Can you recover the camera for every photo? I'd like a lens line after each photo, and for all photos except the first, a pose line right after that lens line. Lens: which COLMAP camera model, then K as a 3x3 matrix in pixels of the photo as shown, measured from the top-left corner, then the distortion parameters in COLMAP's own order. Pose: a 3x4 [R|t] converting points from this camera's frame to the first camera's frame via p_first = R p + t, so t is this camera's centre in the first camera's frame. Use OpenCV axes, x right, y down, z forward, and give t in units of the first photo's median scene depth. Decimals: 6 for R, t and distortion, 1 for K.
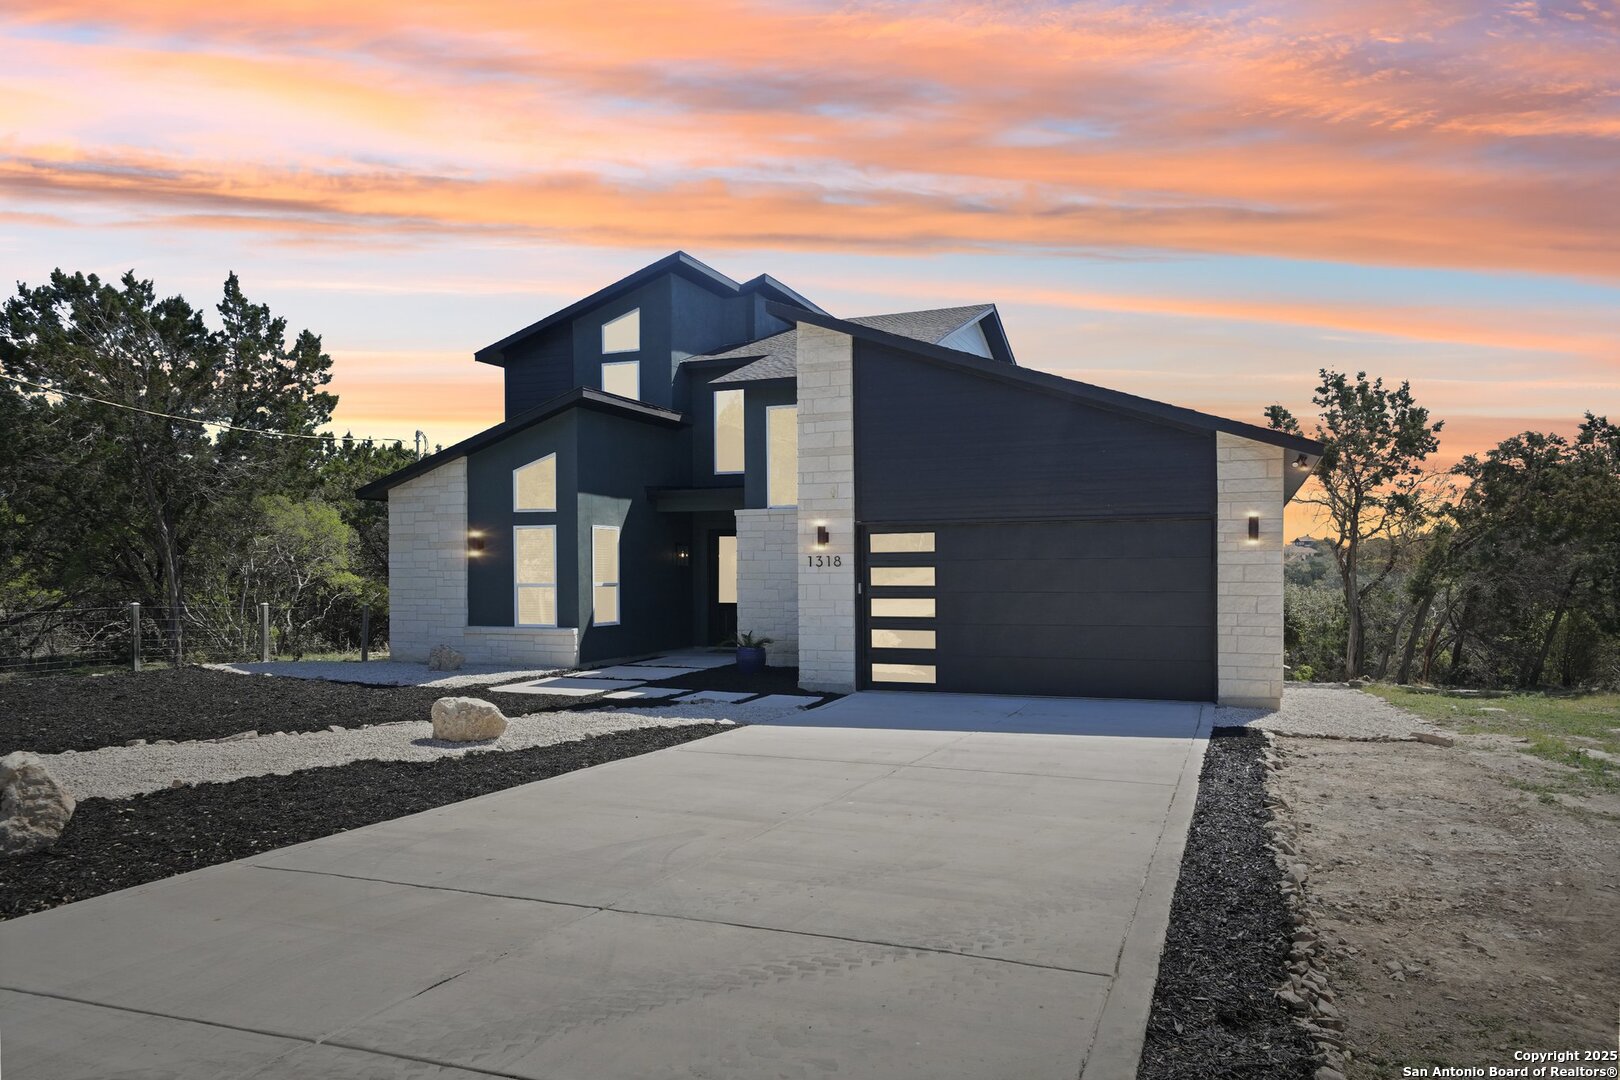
lens RADIAL K [[1089.9, 0, 822.4], [0, 1089.9, 555.7], [0, 0, 1]] dist [0.028300, 0.000215]
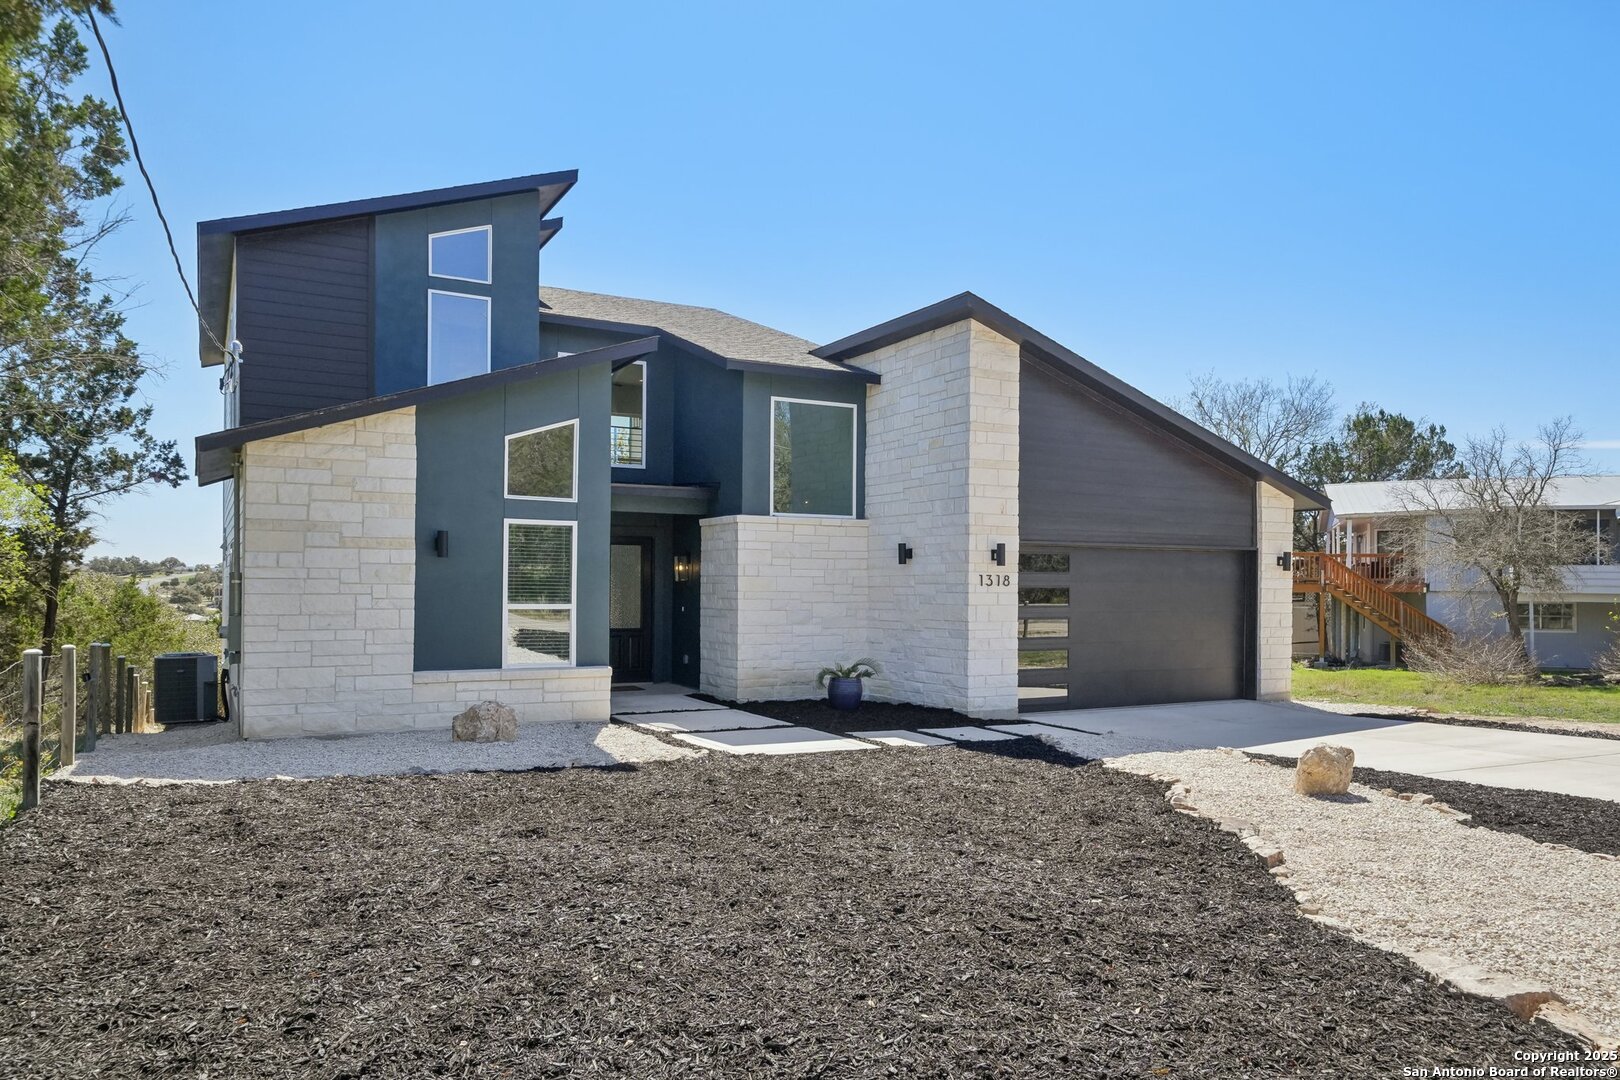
lens RADIAL K [[1089.9, 0, 824.3], [0, 1089.9, 574.4], [0, 0, 1]] dist [0.028300, 0.000215]
pose [[0.643372, 0.019928, 0.765294, -0.682891], [-0.019210, 0.999767, -0.009884, 0.010104], [-0.765313, -0.008342, 0.643605, 0.424800]]
